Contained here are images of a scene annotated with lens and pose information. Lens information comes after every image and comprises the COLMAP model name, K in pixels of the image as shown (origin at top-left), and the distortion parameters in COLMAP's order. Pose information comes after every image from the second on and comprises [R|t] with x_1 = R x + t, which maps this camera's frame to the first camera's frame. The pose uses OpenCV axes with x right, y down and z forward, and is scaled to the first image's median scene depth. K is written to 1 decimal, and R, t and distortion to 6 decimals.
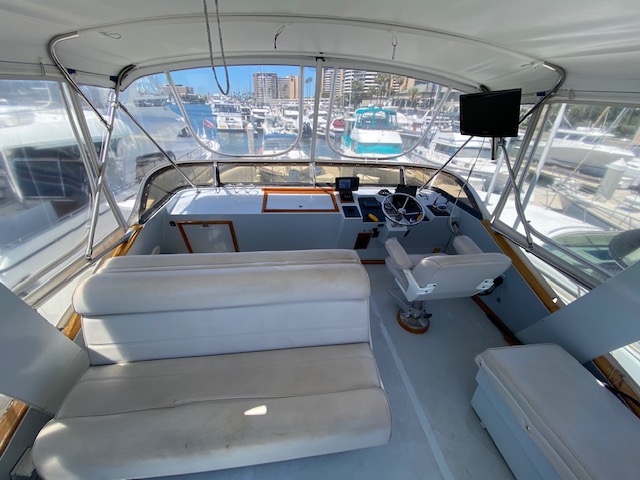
lens RADIAL K [[258.2, 0, 320.8], [0, 258.2, 233.0], [0, 0, 1]] dist [0.030661, -0.022909]
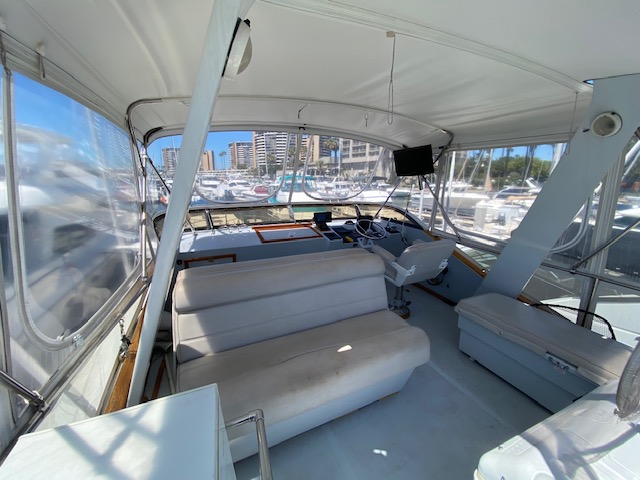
lens RADIAL K [[258.2, 0, 320.8], [0, 258.2, 233.0], [0, 0, 1]] dist [0.030661, -0.022909]
pose [[0.953775, -0.096116, 0.284738, -0.301703], [0.159479, 0.964937, -0.208476, 0.158532], [-0.254716, 0.244249, 0.935661, -0.165315]]
